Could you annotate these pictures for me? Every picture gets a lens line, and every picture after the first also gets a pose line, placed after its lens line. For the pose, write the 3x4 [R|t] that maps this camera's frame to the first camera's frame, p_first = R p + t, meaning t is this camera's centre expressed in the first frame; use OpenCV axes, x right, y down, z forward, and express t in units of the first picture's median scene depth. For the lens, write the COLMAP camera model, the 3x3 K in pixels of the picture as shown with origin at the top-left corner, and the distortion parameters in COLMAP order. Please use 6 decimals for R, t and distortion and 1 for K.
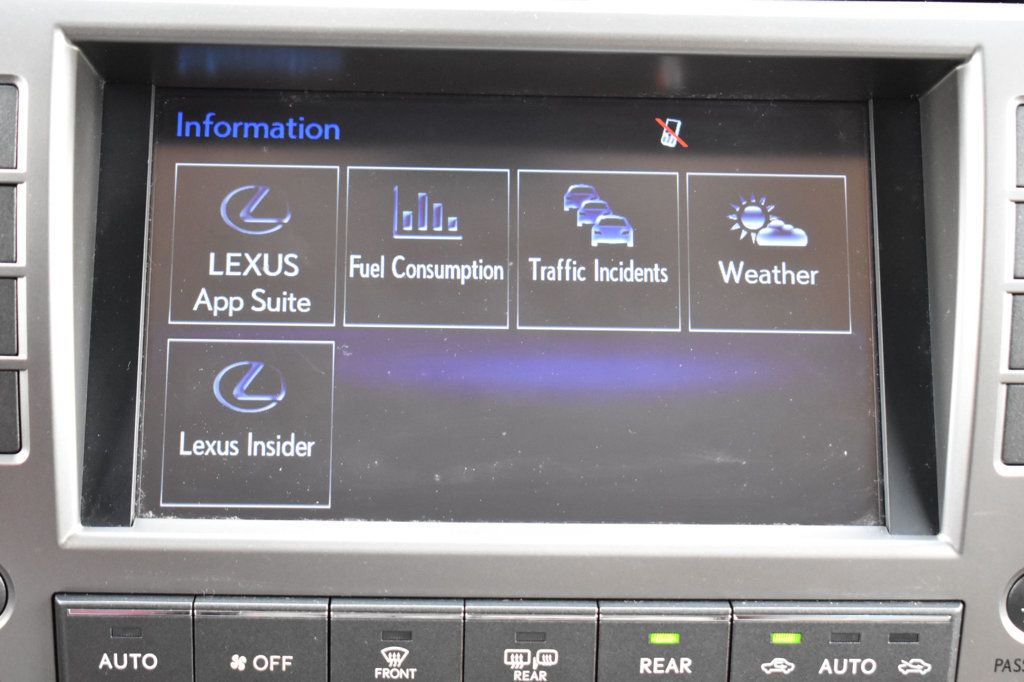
lens RADIAL K [[1839.9, 0, 508.6], [0, 1839.9, 340.4], [0, 0, 1]] dist [-0.021111, 0.000000]
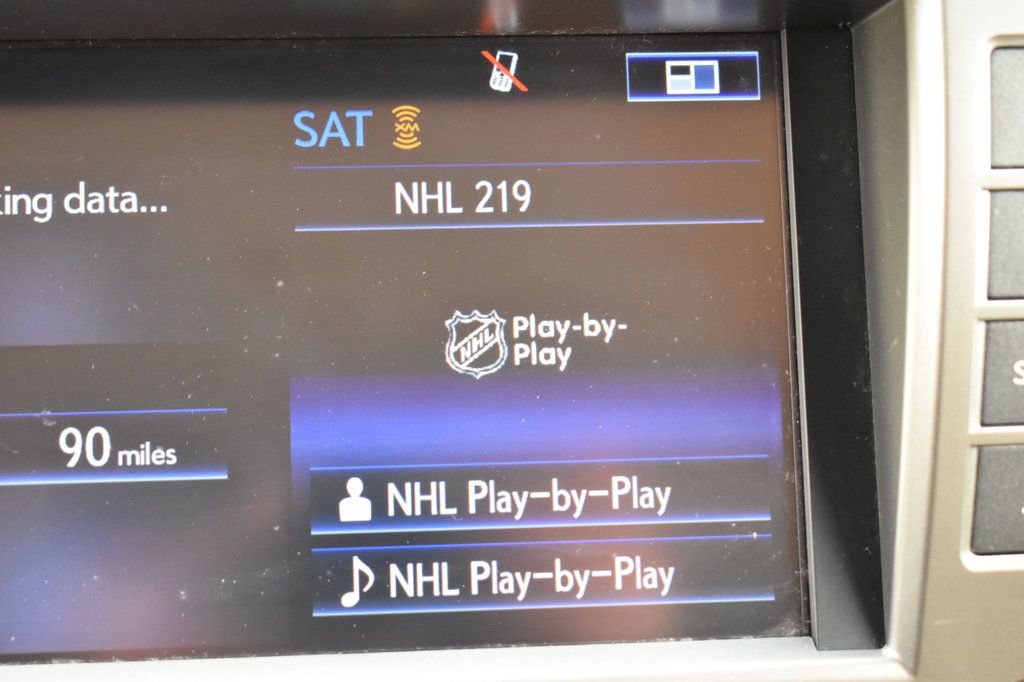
lens RADIAL K [[1932.1, 0, 508.0], [0, 1932.1, 344.3], [0, 0, 1]] dist [-0.009450, 0.000000]
pose [[0.998678, -0.033509, 0.038975, 0.061079], [0.029385, 0.994356, 0.101940, -0.094638], [-0.042170, -0.100660, 0.994027, 0.265591]]
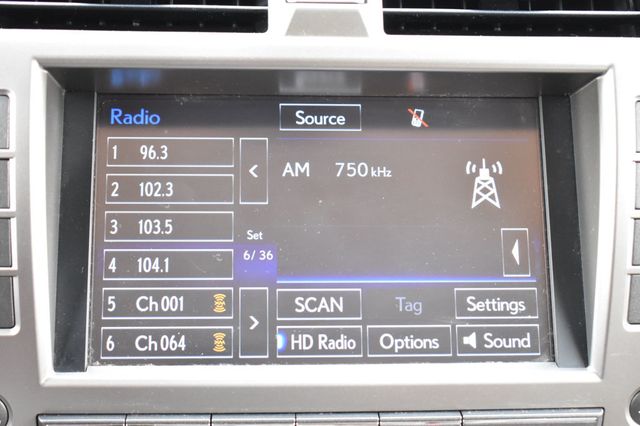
lens RADIAL K [[1011.6, 0, 320.2], [0, 1011.6, 206.9], [0, 0, 1]] dist [-0.038190, 0.000000]
pose [[0.999599, -0.012794, 0.025272, -0.022148], [0.012681, 0.999909, 0.004614, -0.042290], [-0.025329, -0.004291, 0.999670, 0.121026]]
